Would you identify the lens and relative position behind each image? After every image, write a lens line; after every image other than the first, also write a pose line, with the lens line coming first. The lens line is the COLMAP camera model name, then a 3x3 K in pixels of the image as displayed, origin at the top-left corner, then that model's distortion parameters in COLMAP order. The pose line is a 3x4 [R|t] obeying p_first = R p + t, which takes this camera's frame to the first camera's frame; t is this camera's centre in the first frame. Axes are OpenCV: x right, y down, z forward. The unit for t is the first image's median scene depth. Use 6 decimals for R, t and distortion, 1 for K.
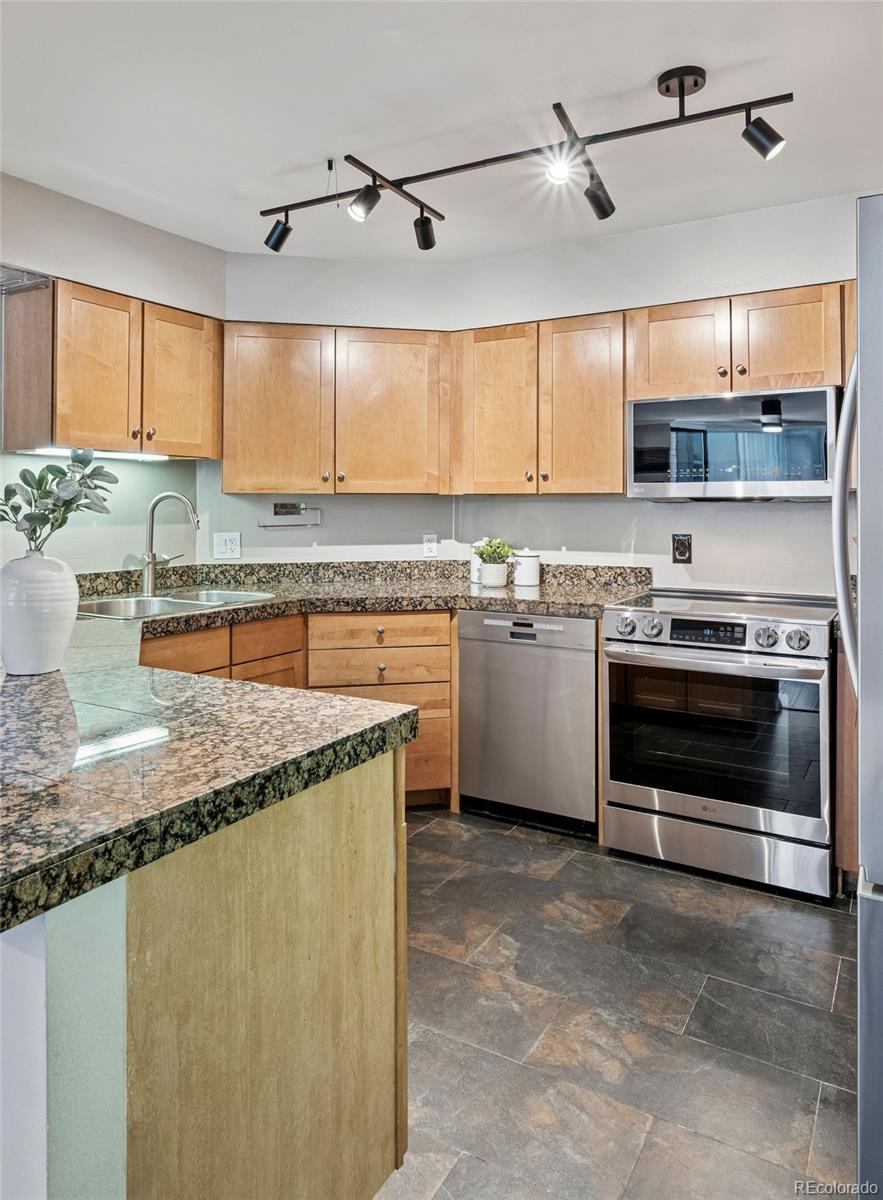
lens RADIAL K [[795.2, 0, 437.7], [0, 795.2, 490.8], [0, 0, 1]] dist [-0.001396, -0.004159]
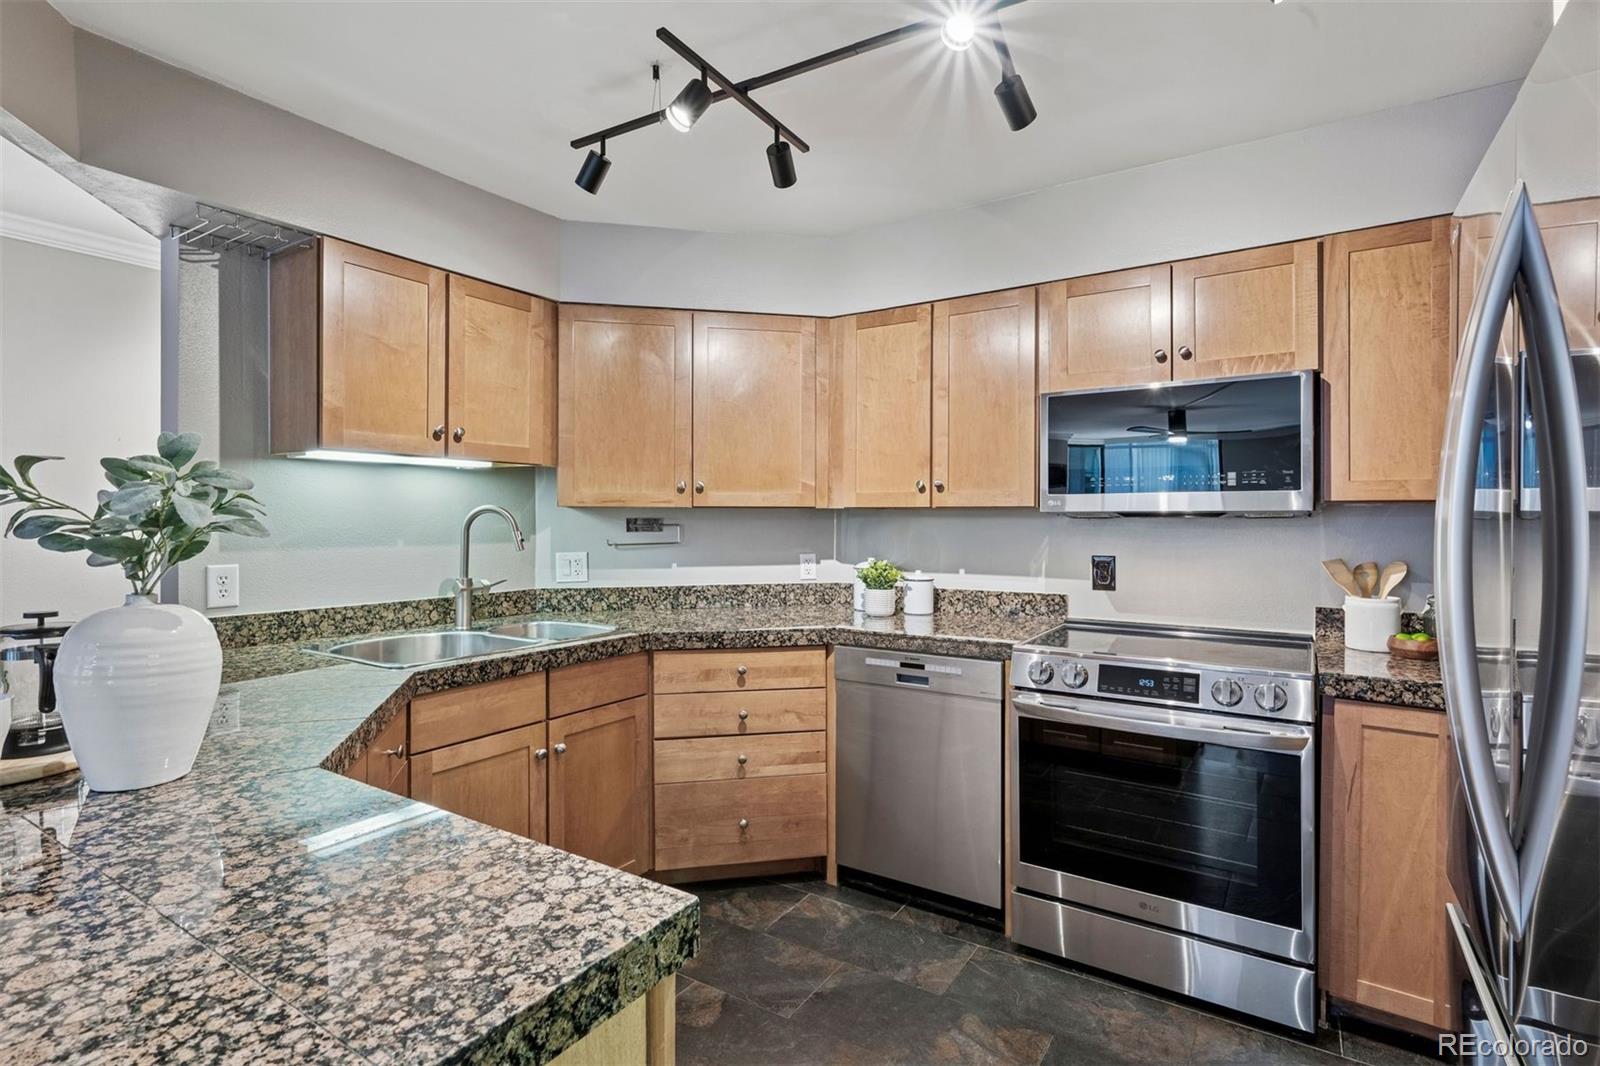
lens RADIAL K [[796.2, 0, 805.7], [0, 796.2, 515.7], [0, 0, 1]] dist [0.001535, 0.000064]
pose [[0.999434, 0.000440, -0.033645, 0.025190], [0.000020, 0.999906, 0.013678, 0.001447], [0.033648, -0.013671, 0.999340, 0.180363]]
